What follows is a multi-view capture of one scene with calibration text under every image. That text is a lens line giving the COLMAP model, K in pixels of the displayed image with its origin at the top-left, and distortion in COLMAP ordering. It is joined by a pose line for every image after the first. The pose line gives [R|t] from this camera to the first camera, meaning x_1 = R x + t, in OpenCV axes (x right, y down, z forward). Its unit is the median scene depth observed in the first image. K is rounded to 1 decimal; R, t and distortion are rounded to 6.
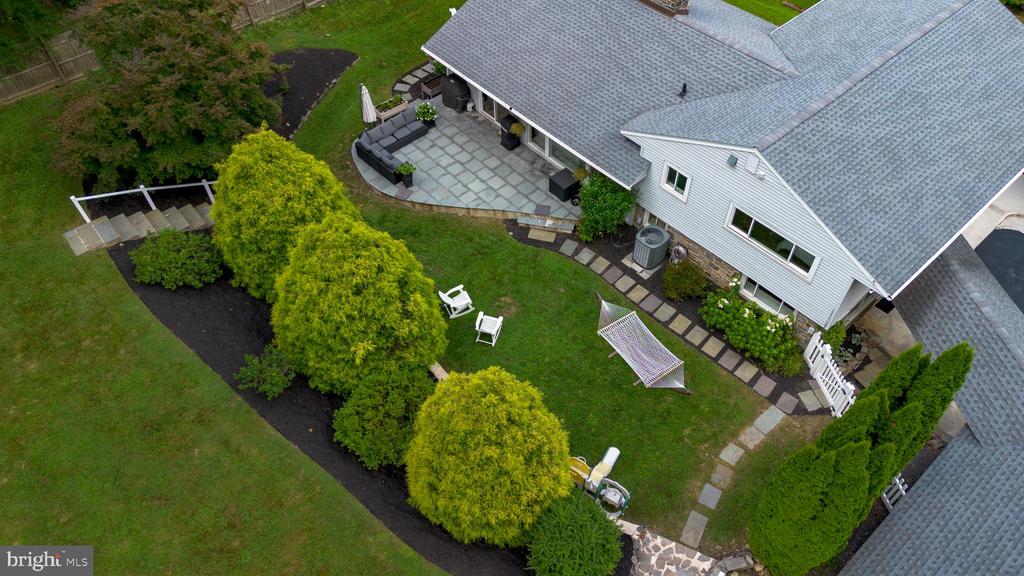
lens RADIAL K [[710.7, 0, 512.9], [0, 710.7, 288.9], [0, 0, 1]] dist [0.010532, 0.000669]
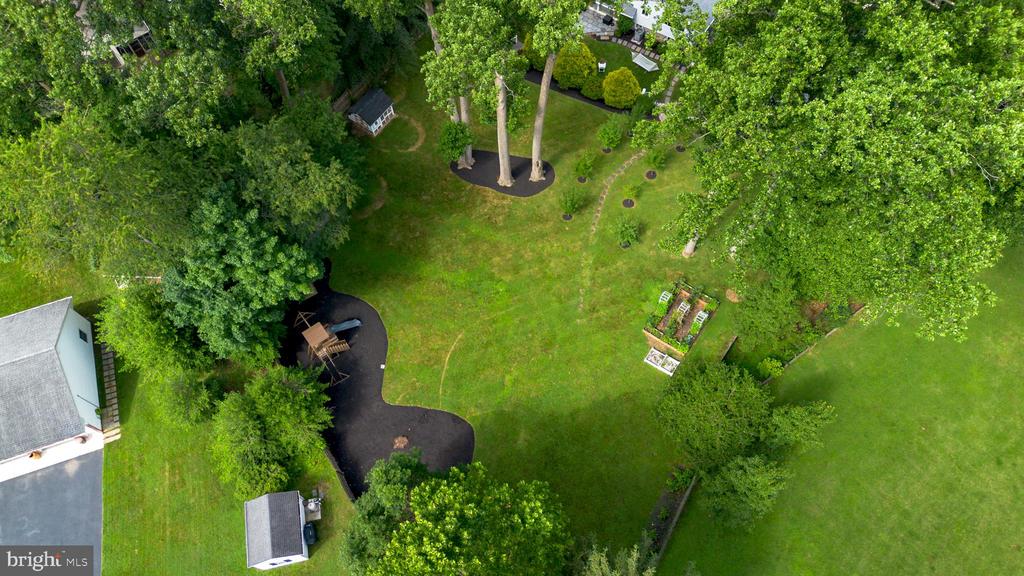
lens RADIAL K [[710.7, 0, 511.1], [0, 710.7, 287.2], [0, 0, 1]] dist [0.010532, 0.000669]
pose [[0.964648, -0.241310, 0.105943, -1.115648], [0.209955, 0.946646, 0.244499, 0.132669], [-0.159291, -0.213612, 0.963845, -2.596468]]
